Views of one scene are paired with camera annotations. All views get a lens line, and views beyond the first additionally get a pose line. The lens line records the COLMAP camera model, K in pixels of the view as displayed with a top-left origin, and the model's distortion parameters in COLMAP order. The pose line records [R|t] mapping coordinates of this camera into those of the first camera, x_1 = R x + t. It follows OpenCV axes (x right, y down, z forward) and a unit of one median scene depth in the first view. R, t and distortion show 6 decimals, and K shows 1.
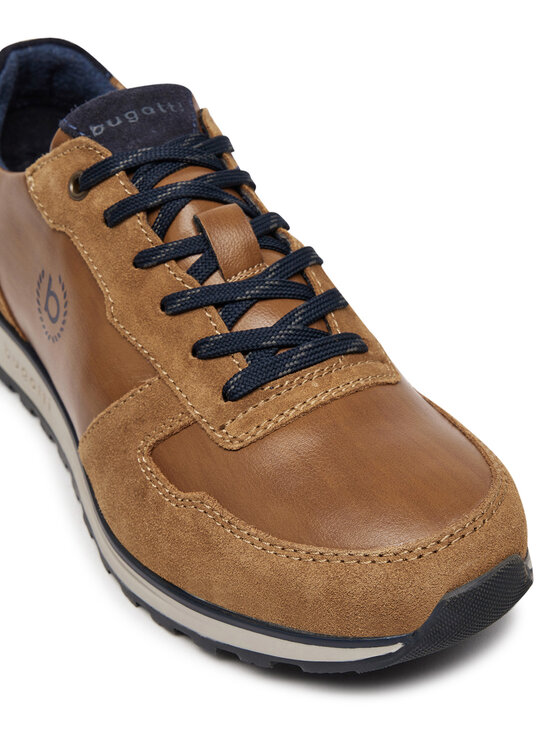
lens RADIAL K [[1403.6, 0, 279.6], [0, 1403.6, 373.2], [0, 0, 1]] dist [-0.071499, 0.000000]
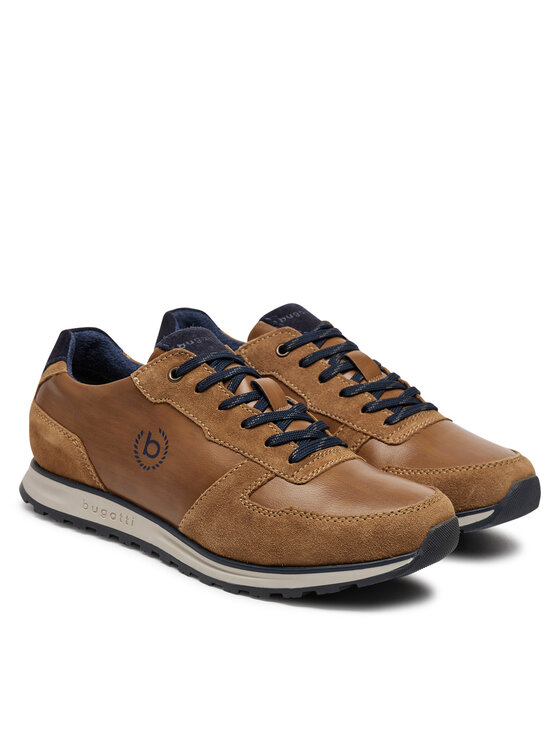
lens RADIAL K [[1596.0, 0, 280.3], [0, 1596.0, 372.6], [0, 0, 1]] dist [-0.200423, 0.000000]
pose [[0.935394, 0.009300, 0.353484, -0.776775], [0.124607, 0.926861, -0.354121, 0.635517], [-0.330924, 0.375289, 0.865822, -0.862311]]
